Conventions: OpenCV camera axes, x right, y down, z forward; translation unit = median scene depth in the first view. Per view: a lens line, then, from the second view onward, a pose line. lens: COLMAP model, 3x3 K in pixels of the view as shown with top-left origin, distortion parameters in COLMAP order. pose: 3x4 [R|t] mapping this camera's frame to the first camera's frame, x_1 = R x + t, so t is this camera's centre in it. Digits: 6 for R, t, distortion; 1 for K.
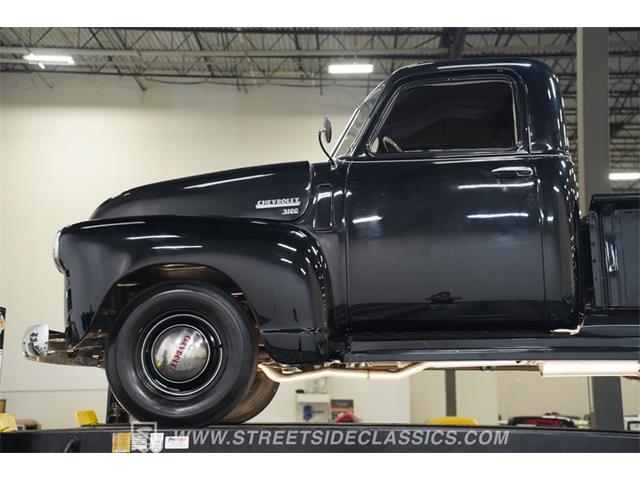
lens RADIAL K [[546.6, 0, 320.0], [0, 546.6, 240.0], [0, 0, 1]] dist [0.106961, 0.011582]
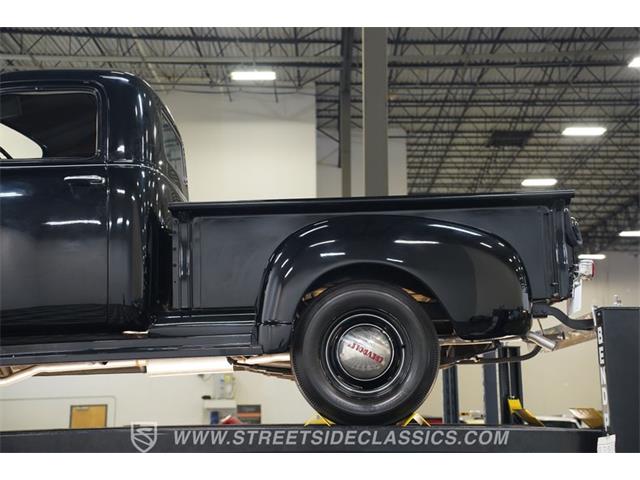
lens RADIAL K [[549.8, 0, 320.0], [0, 549.8, 240.0], [0, 0, 1]] dist [0.075234, 0.093002]
pose [[0.999946, -0.003194, 0.009917, 0.164784], [0.003287, 0.999950, -0.009401, -0.000047], [-0.009886, 0.009433, 0.999907, -0.010871]]
